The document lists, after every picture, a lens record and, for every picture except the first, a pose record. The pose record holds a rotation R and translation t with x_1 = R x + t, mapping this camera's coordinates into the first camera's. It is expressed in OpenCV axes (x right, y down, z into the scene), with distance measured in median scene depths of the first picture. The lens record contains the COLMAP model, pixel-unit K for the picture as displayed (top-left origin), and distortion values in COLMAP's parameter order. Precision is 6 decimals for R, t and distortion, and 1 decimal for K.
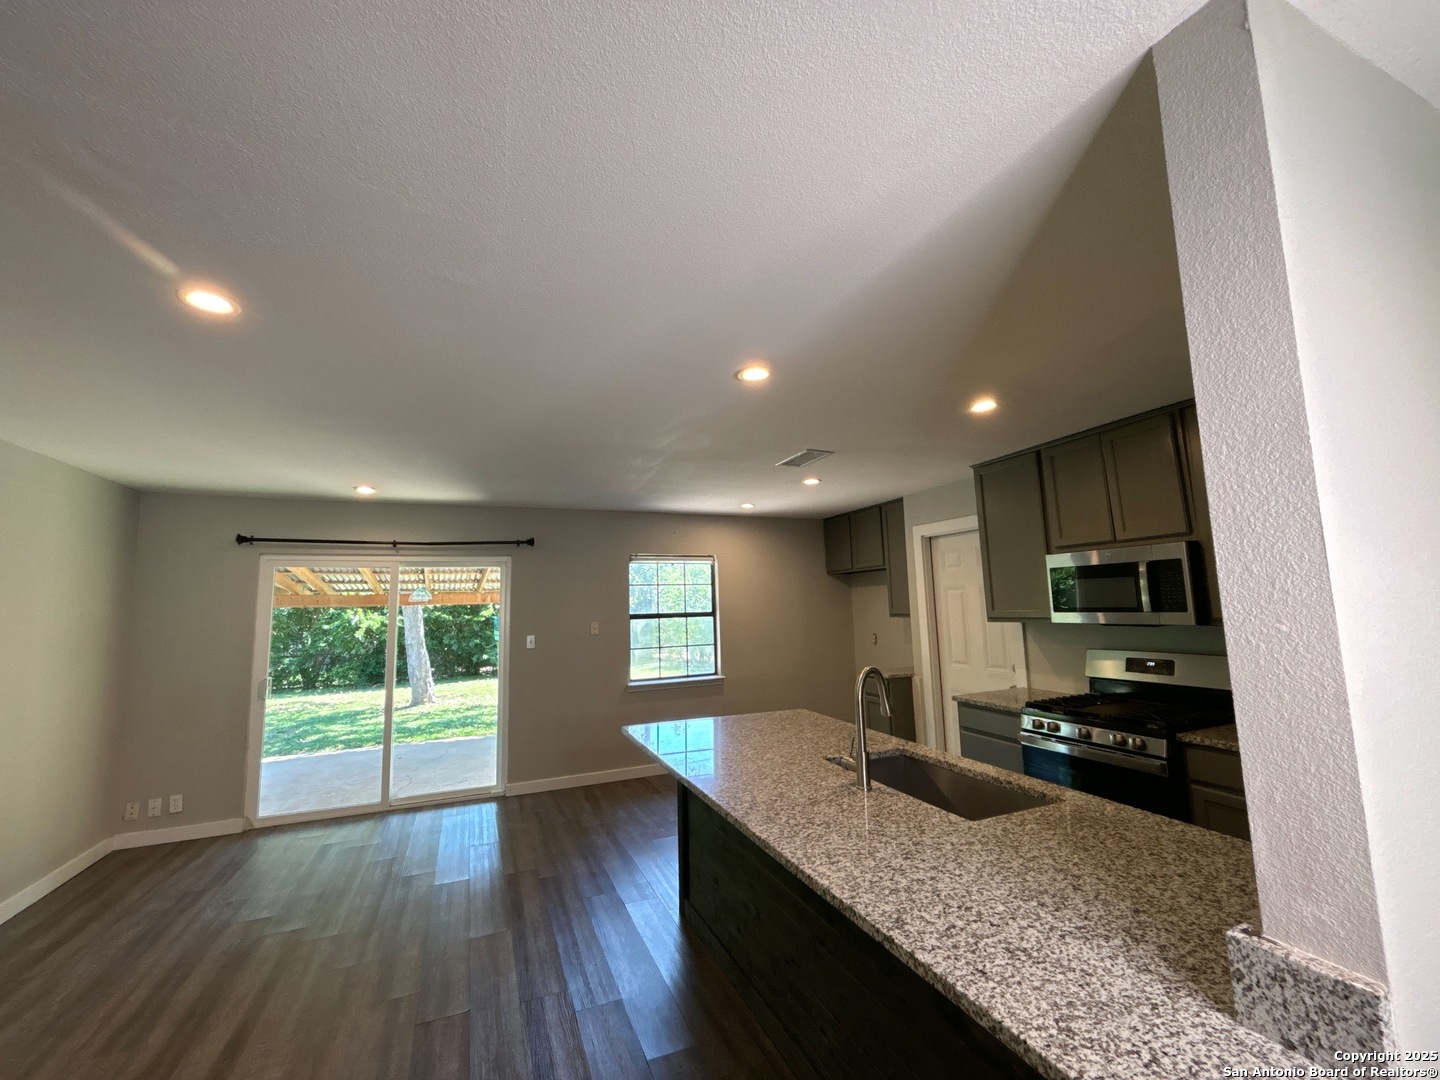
lens RADIAL K [[589.0, 0, 720.2], [0, 589.0, 530.3], [0, 0, 1]] dist [-0.003615, 0.002798]
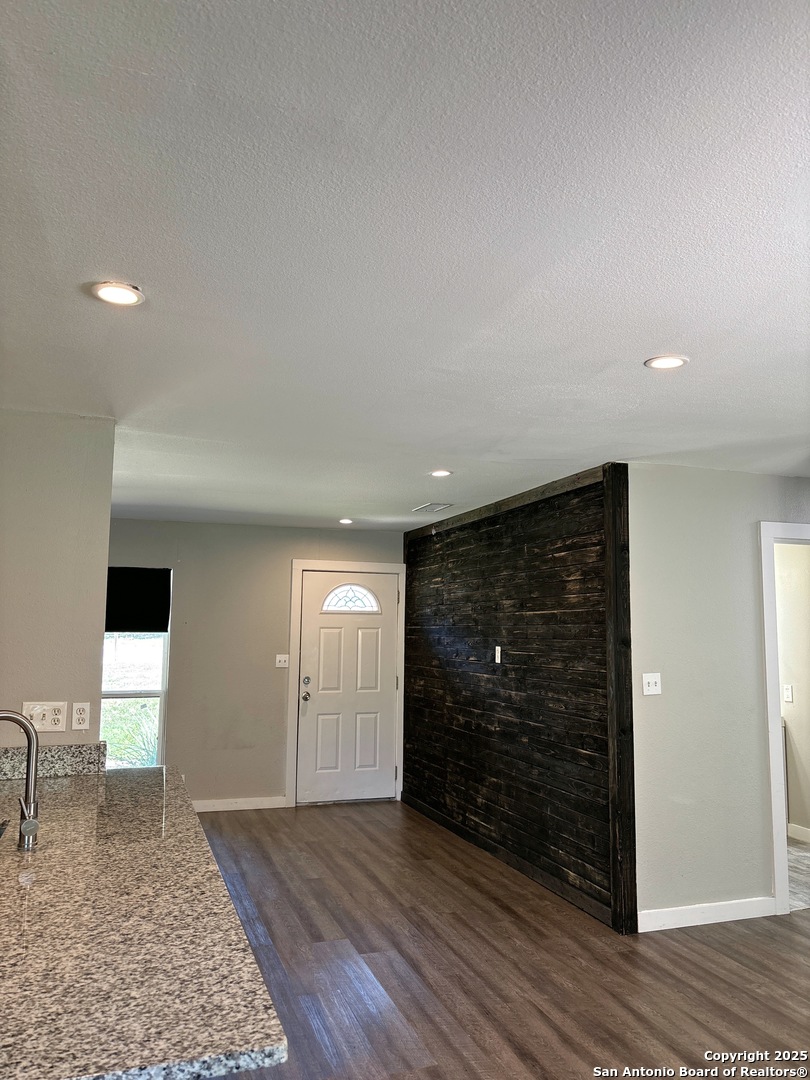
lens RADIAL K [[814.3, 0, 405.0], [0, 814.3, 540.0], [0, 0, 1]] dist [0.060021, -0.062370]
pose [[-0.997766, 0.022899, 0.062764, -0.183782], [0.007762, 0.972797, -0.231530, 0.133662], [-0.066358, -0.230526, -0.970801, 1.042610]]
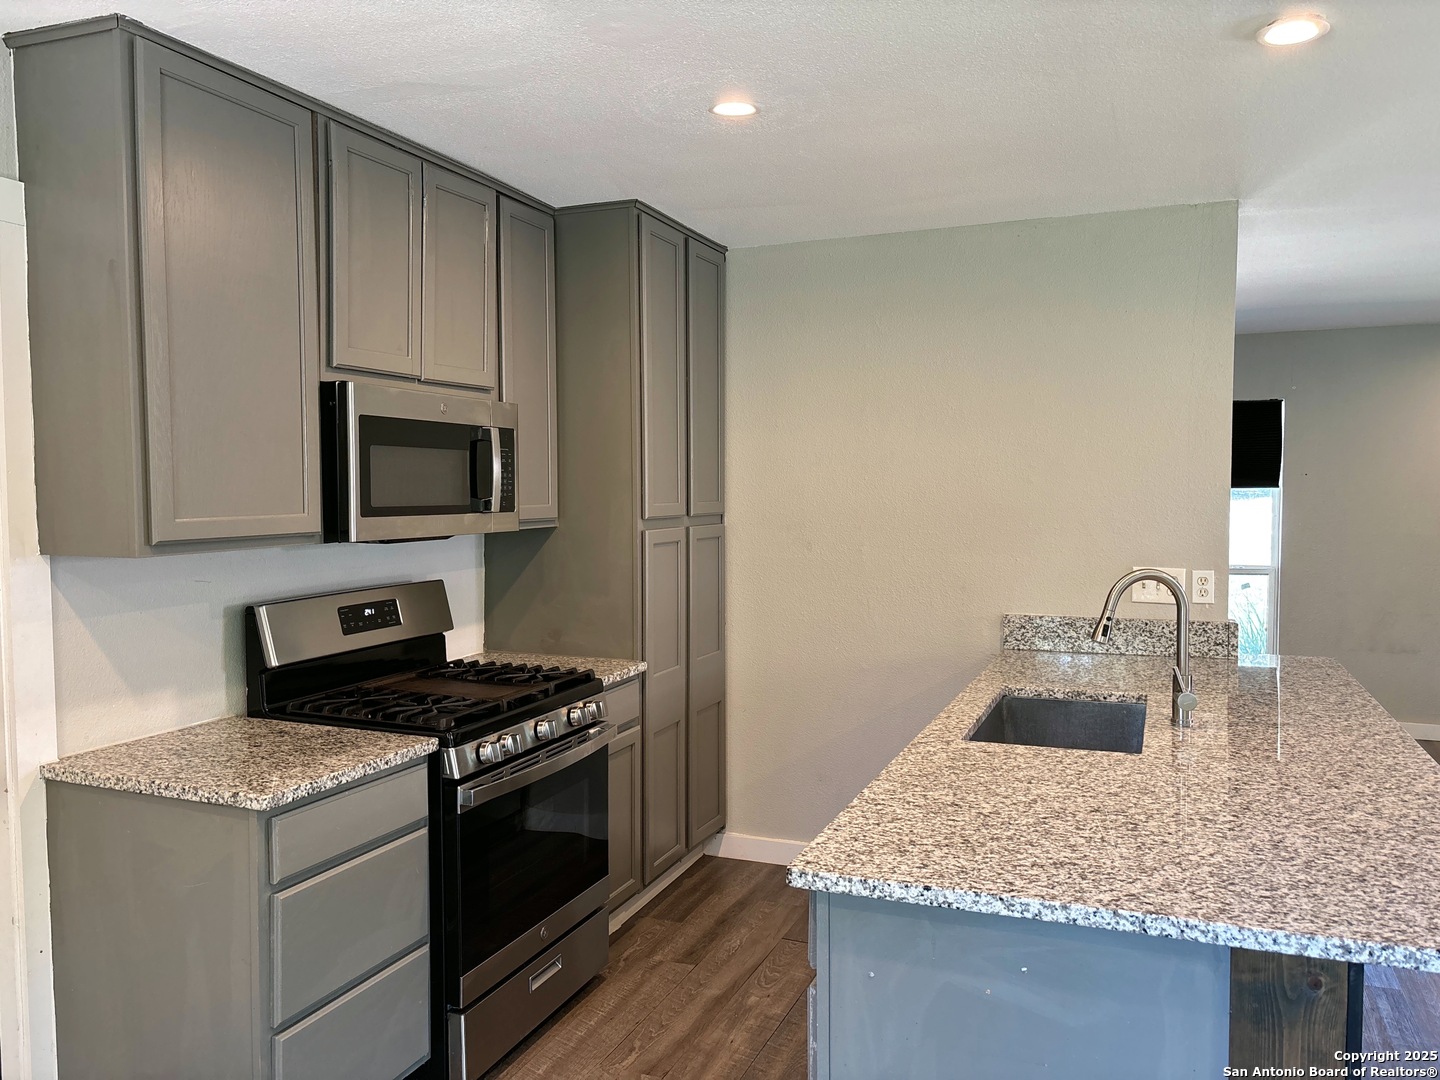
lens RADIAL K [[1085.7, 0, 725.4], [0, 1085.7, 549.6], [0, 0, 1]] dist [0.060021, -0.062370]
pose [[-0.712080, -0.009778, 0.702030, -0.151802], [-0.063732, 0.996675, -0.050762, 0.151965], [-0.699200, -0.080889, -0.710336, 1.131923]]
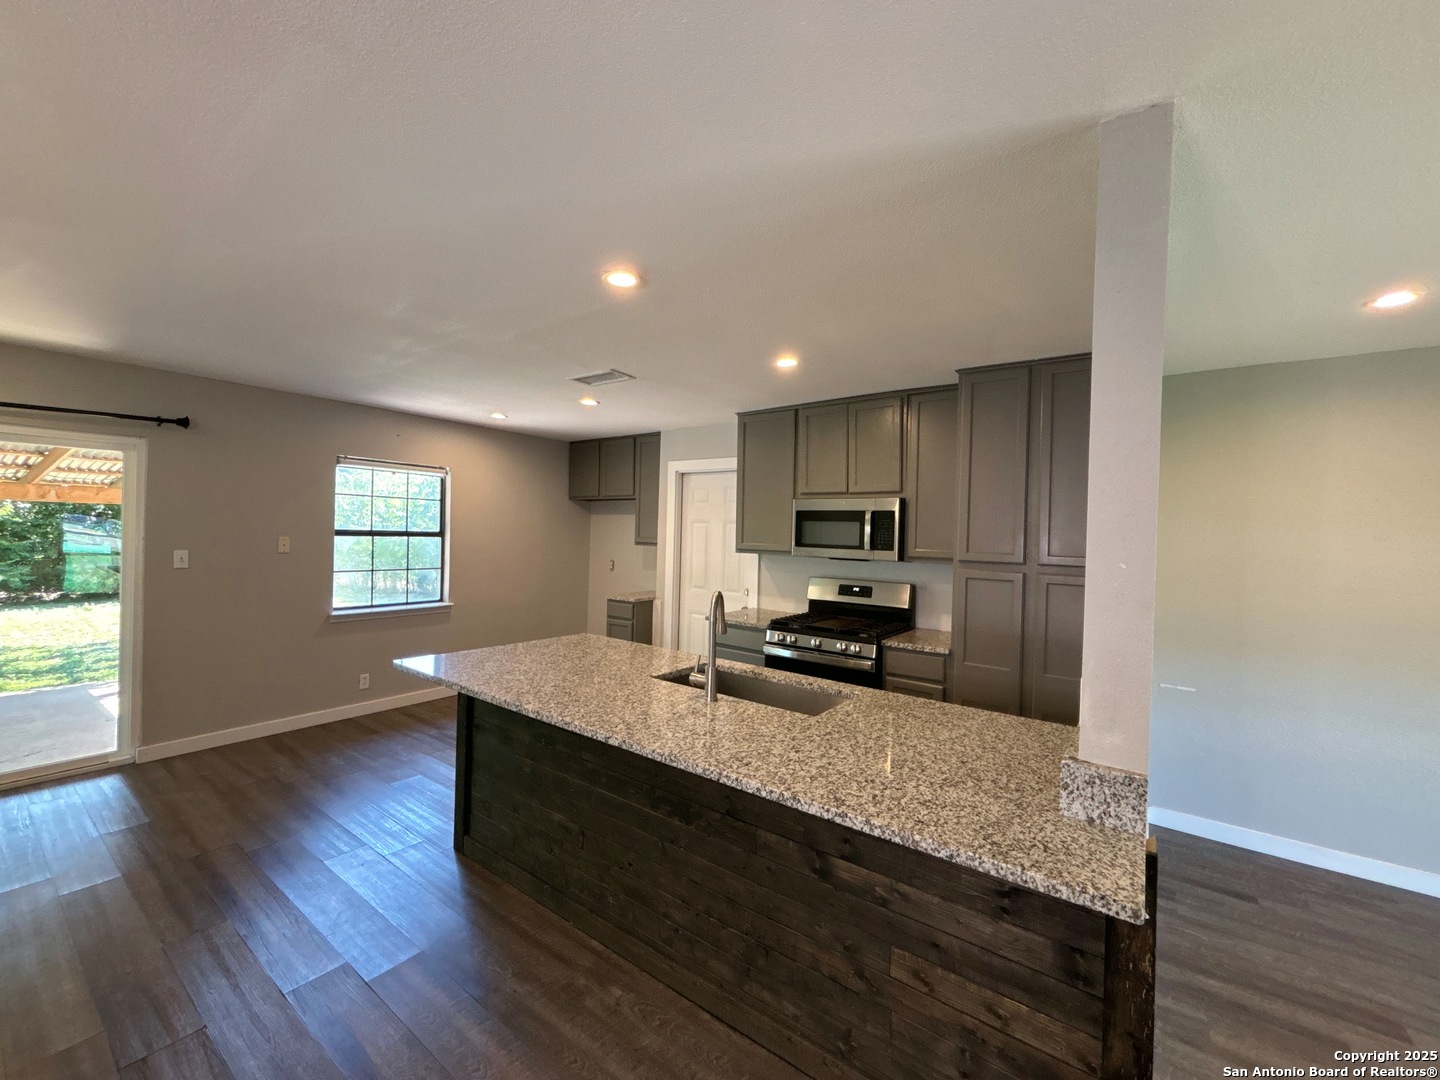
lens RADIAL K [[588.2, 0, 718.7], [0, 588.2, 536.5], [0, 0, 1]] dist [-0.003539, 0.002731]
pose [[0.858245, 0.048156, 0.510976, -0.146955], [-0.115165, 0.988270, 0.100296, 0.012800], [-0.500152, -0.144925, 0.853724, 0.049222]]
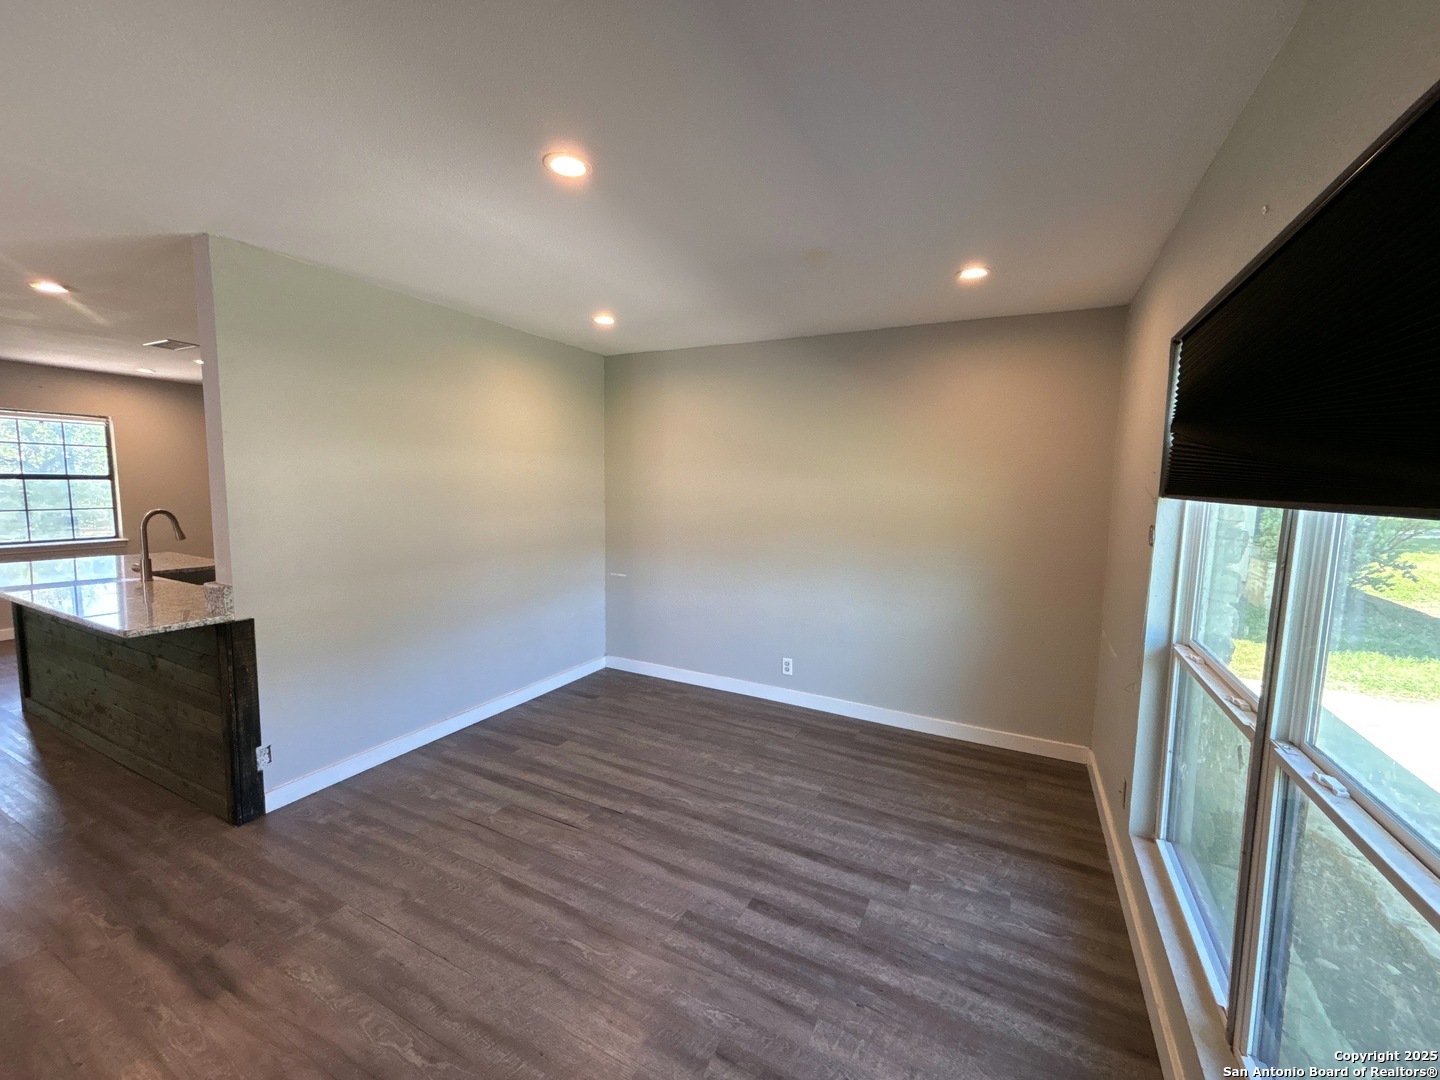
lens RADIAL K [[588.2, 0, 718.7], [0, 588.2, 536.5], [0, 0, 1]] dist [-0.003539, 0.002731]
pose [[0.768145, -0.020669, 0.639942, 0.192981], [-0.118033, 0.977778, 0.173260, -0.071994], [-0.629302, -0.208623, 0.748636, -0.556676]]
